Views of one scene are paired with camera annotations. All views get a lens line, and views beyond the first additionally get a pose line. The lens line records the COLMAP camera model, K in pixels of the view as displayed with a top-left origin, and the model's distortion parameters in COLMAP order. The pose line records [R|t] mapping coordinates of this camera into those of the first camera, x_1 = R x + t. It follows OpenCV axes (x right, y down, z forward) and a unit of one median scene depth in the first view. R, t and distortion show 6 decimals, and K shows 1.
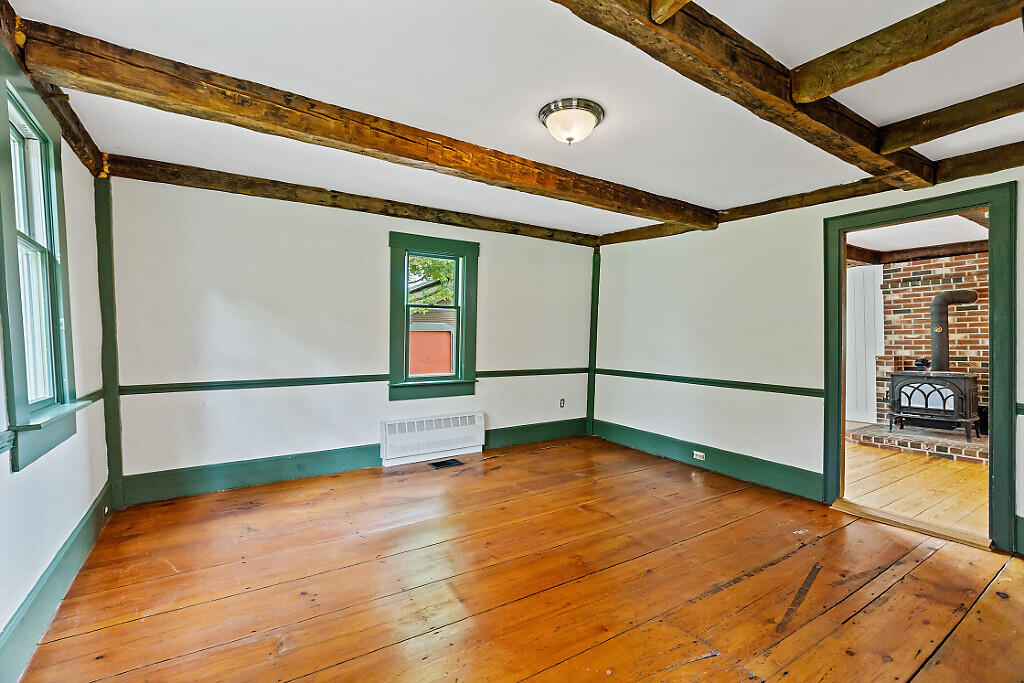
lens RADIAL K [[465.4, 0, 498.9], [0, 465.4, 346.5], [0, 0, 1]] dist [-0.000674, -0.000898]
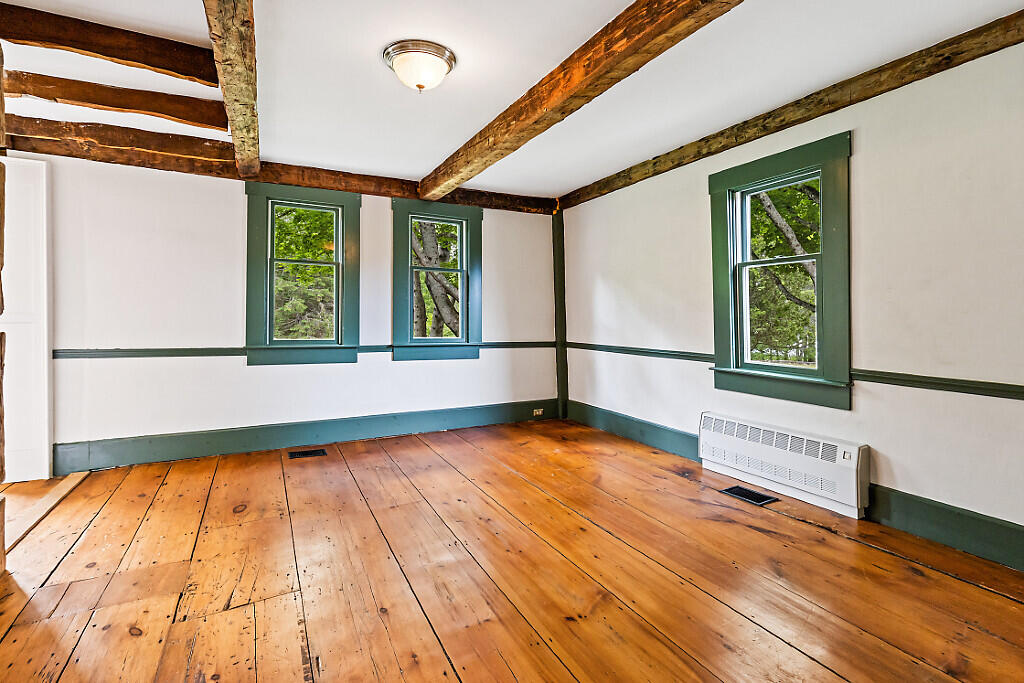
lens RADIAL K [[465.4, 0, 493.2], [0, 465.4, 330.4], [0, 0, 1]] dist [-0.000674, -0.000898]
pose [[-0.105996, 0.026328, -0.994018, 0.590966], [-0.017992, 0.999435, 0.028390, 0.001785], [0.994204, 0.020893, -0.105462, 0.704267]]
